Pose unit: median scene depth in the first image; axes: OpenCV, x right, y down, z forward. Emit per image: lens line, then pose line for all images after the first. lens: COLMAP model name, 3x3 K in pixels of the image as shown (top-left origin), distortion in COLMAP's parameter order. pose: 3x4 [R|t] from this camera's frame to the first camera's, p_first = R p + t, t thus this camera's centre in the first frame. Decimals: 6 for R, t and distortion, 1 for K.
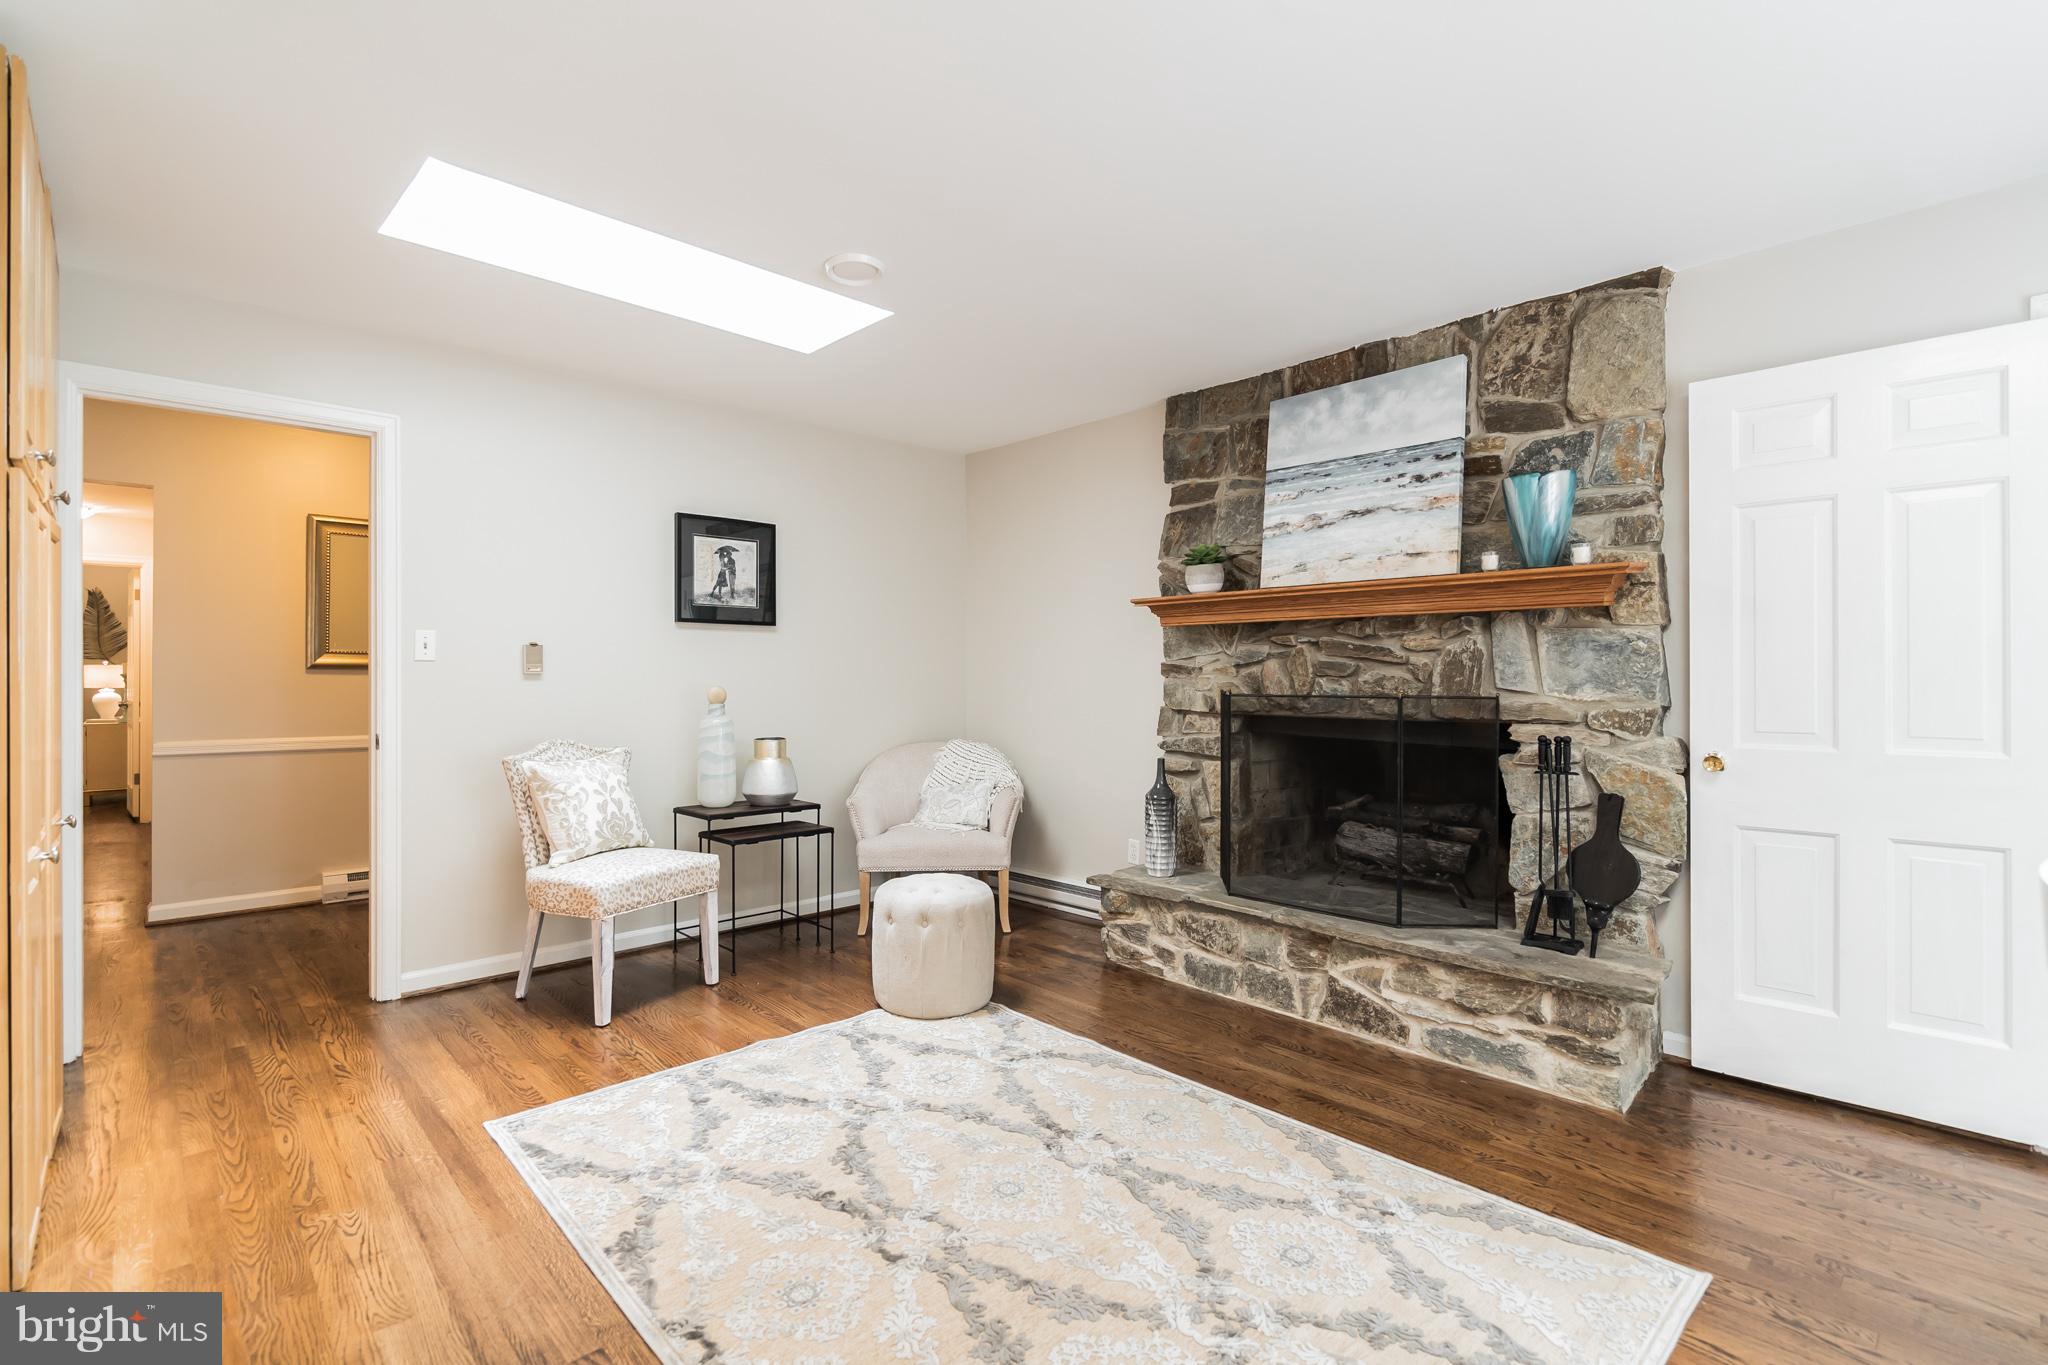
lens RADIAL K [[943.2, 0, 1070.5], [0, 943.2, 676.2], [0, 0, 1]] dist [-0.010934, -0.000314]
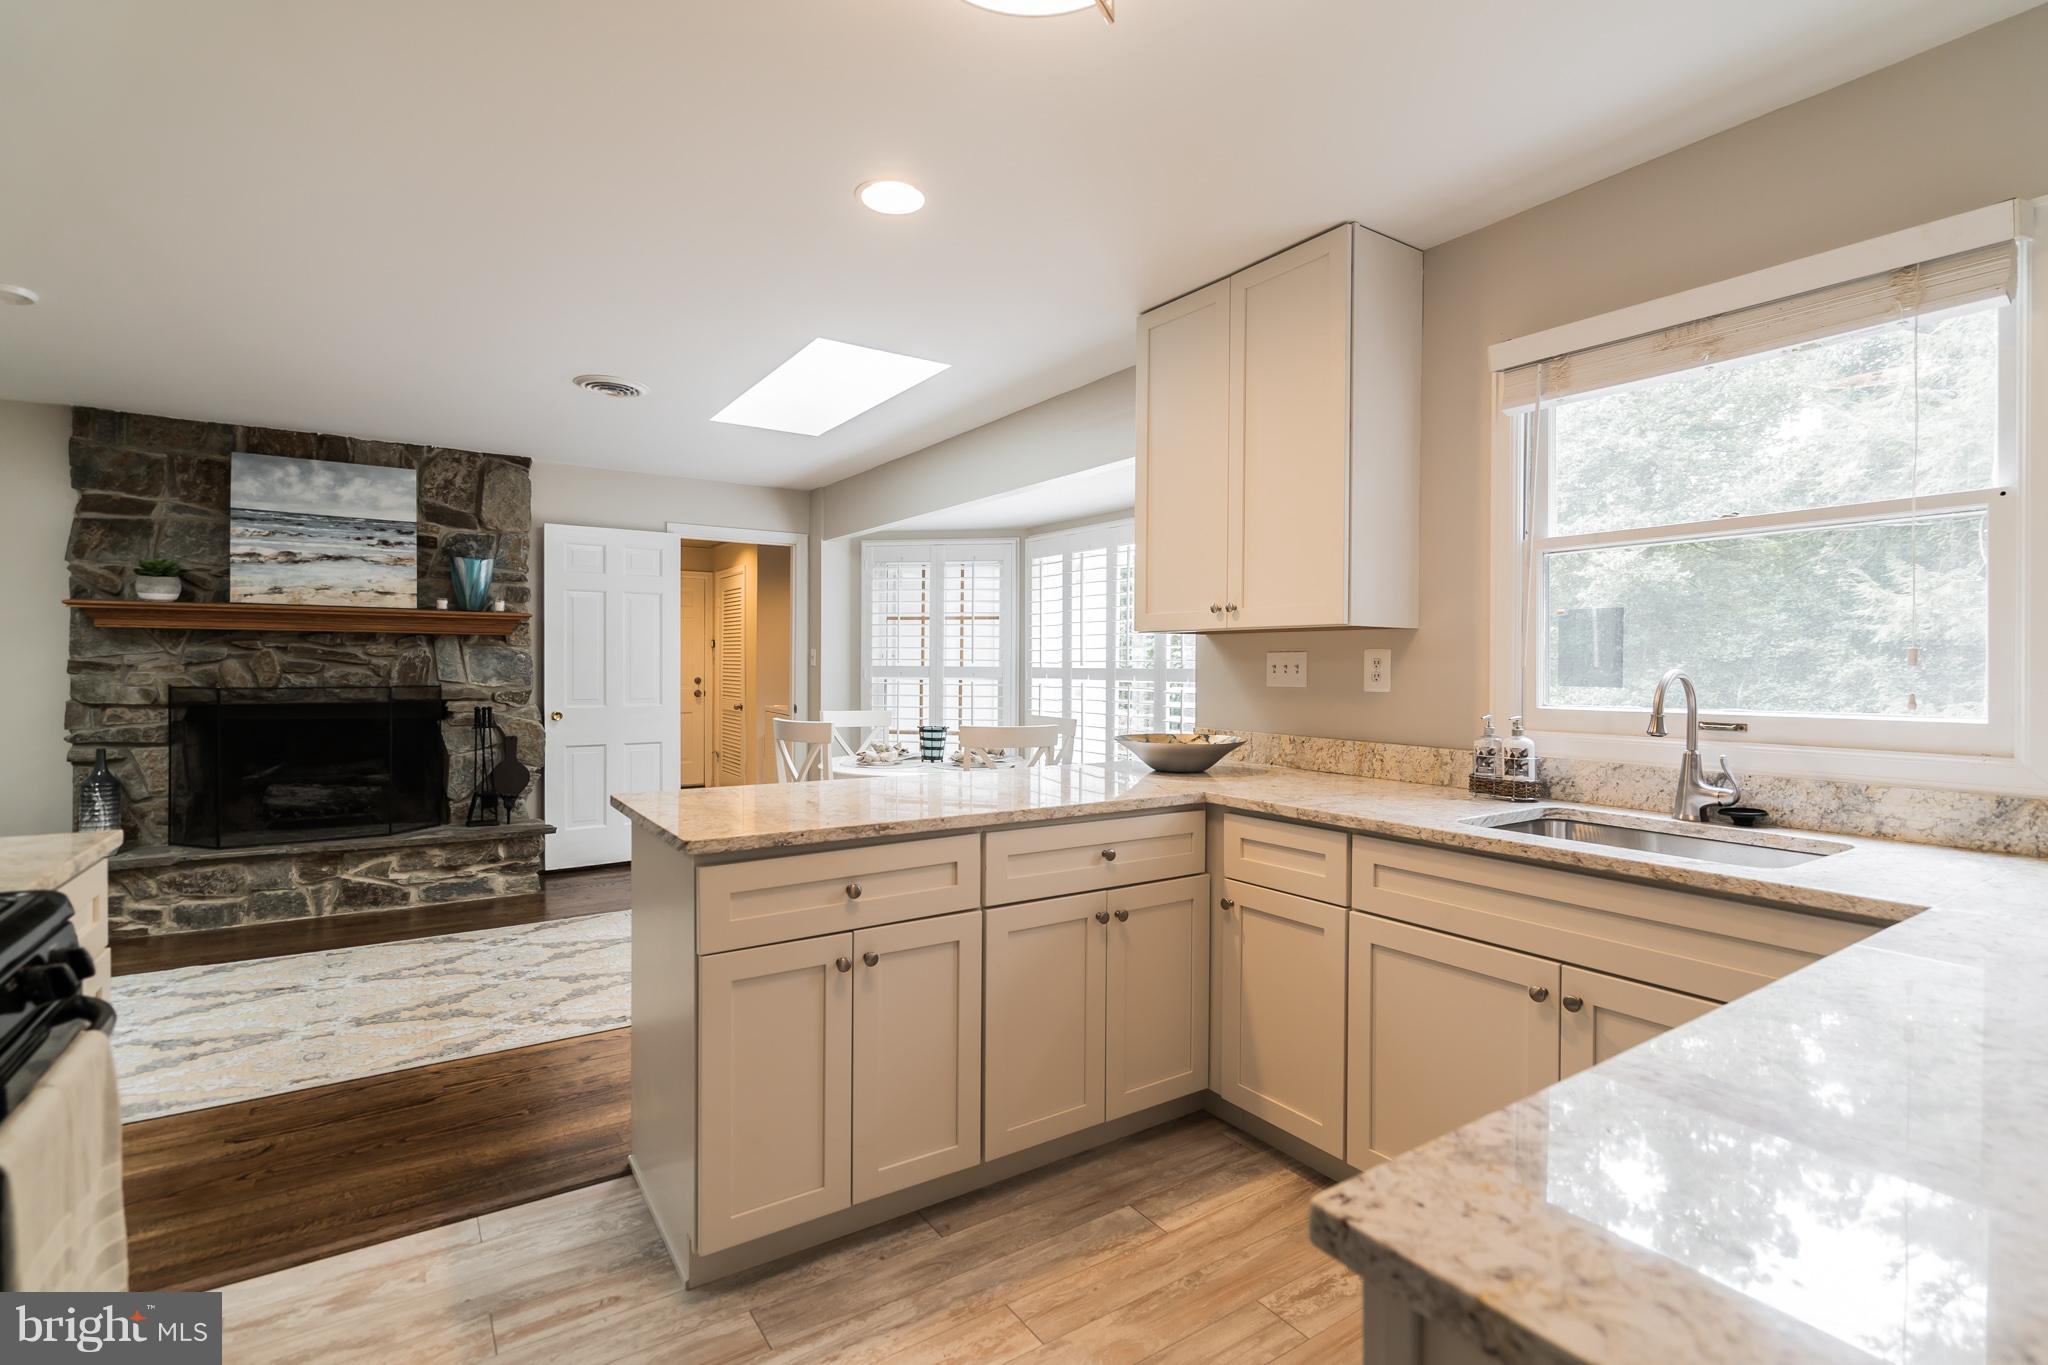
lens RADIAL K [[943.2, 0, 1028.0], [0, 943.2, 672.8], [0, 0, 1]] dist [-0.010934, -0.000314]
pose [[0.172062, -0.007235, 0.985060, -0.934757], [-0.006413, 0.999944, 0.008464, -0.019634], [-0.985065, -0.007773, 0.172006, -0.282508]]
